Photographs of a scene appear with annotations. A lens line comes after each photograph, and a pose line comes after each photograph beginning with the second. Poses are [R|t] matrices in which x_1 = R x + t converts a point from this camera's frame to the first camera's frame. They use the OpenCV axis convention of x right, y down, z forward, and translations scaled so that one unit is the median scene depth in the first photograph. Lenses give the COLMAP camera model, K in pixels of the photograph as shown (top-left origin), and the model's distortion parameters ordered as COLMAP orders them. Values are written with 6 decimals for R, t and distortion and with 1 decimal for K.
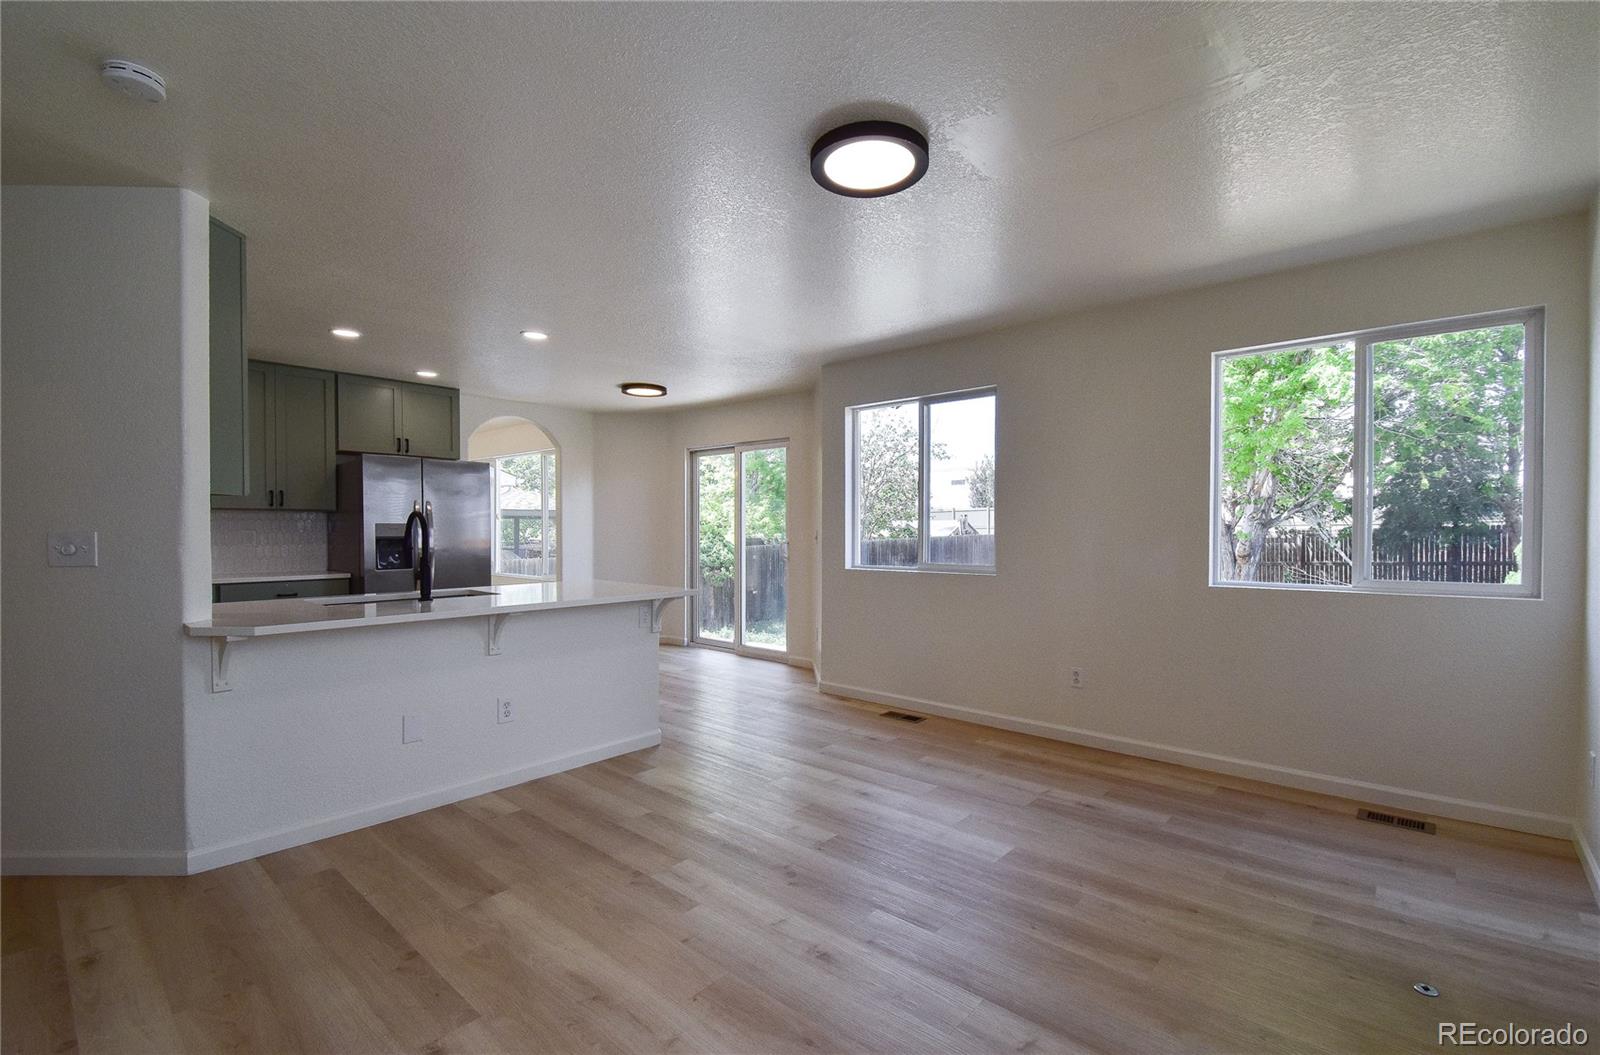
lens RADIAL K [[705.4, 0, 818.6], [0, 705.4, 535.1], [0, 0, 1]] dist [0.023665, -0.021863]
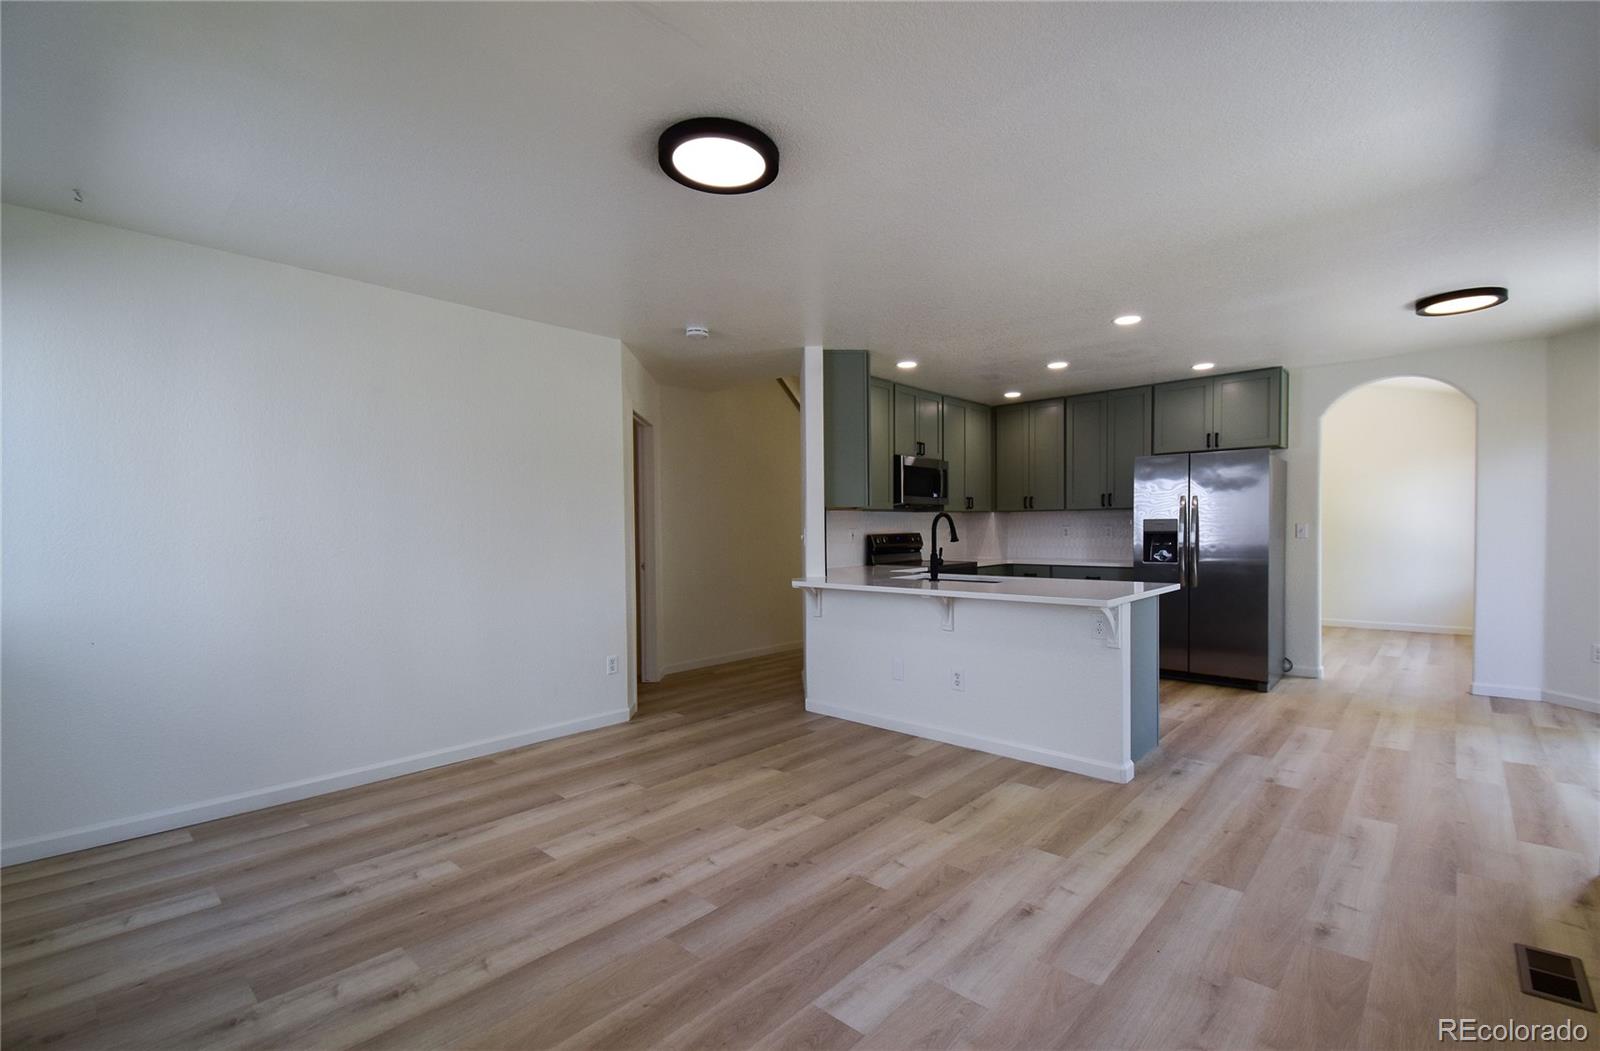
lens RADIAL K [[705.4, 0, 818.6], [0, 705.4, 533.1], [0, 0, 1]] dist [0.023665, -0.021863]
pose [[-0.019536, 0.011025, -0.999748, 0.746739], [-0.000998, 0.999938, 0.011046, -0.009915], [0.999809, 0.001214, -0.019524, 0.804075]]
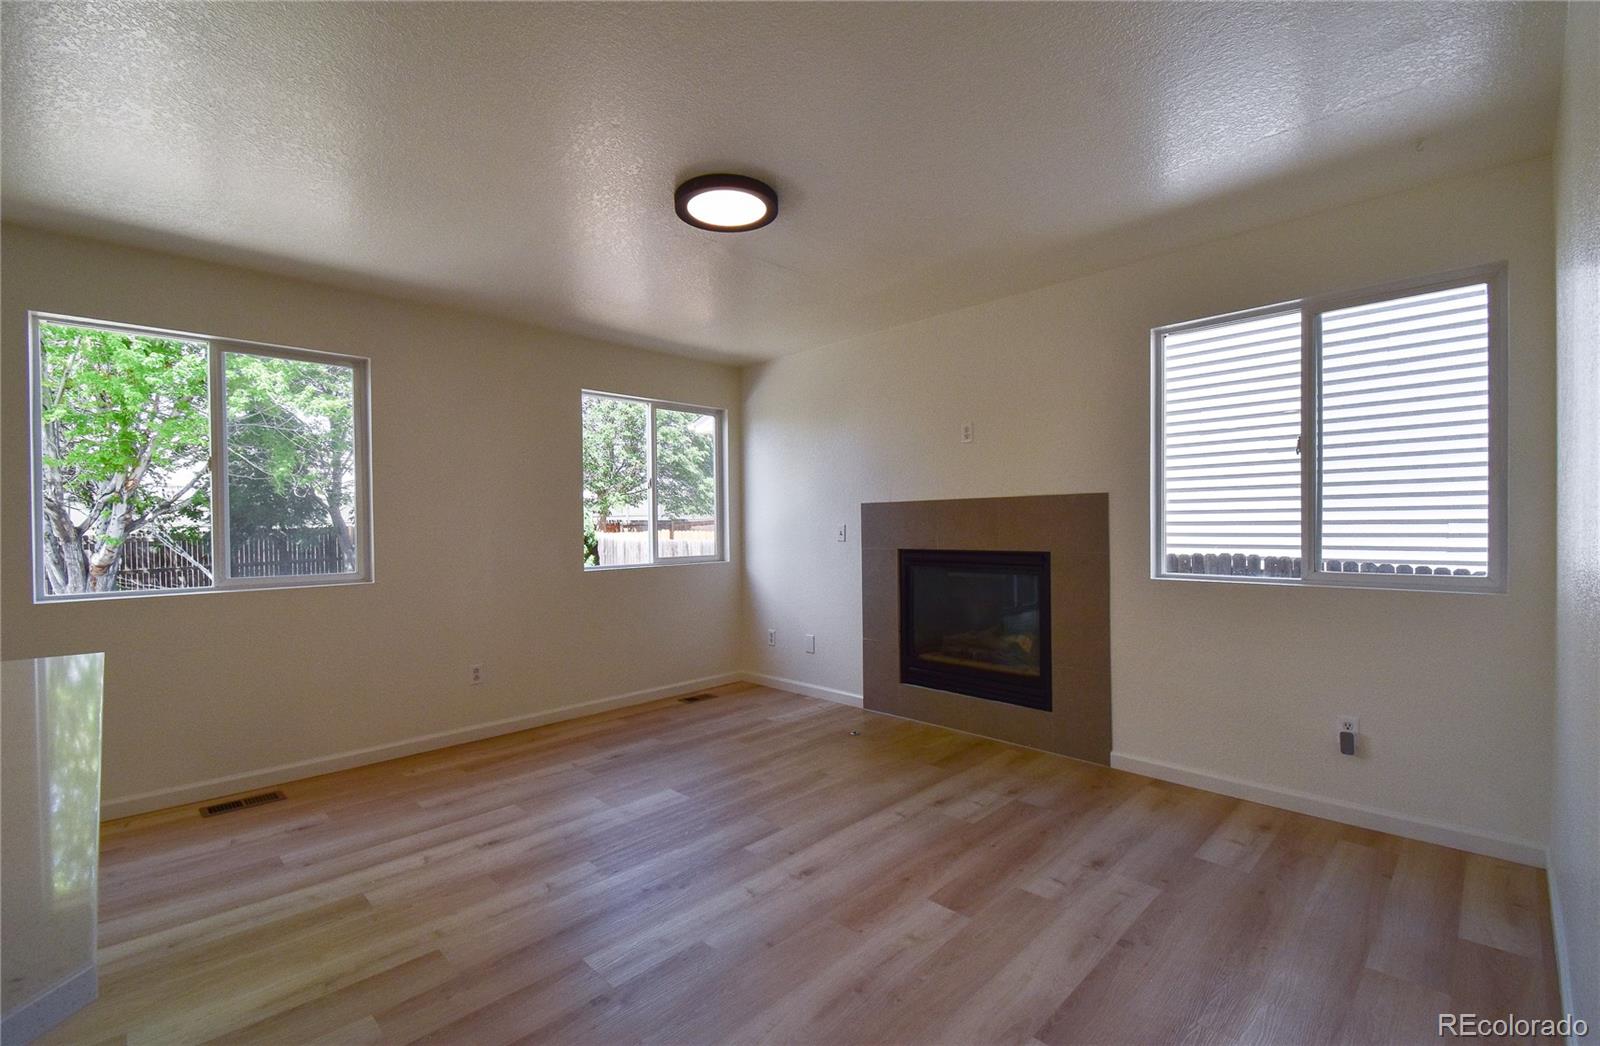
lens RADIAL K [[678.1, 0, 823.5], [0, 678.1, 527.5], [0, 0, 1]] dist [0.002723, -0.000038]
pose [[0.049496, -0.004113, 0.998766, -0.714082], [0.020002, 0.999795, 0.003126, -0.003102], [-0.998574, 0.019822, 0.049568, 0.554932]]
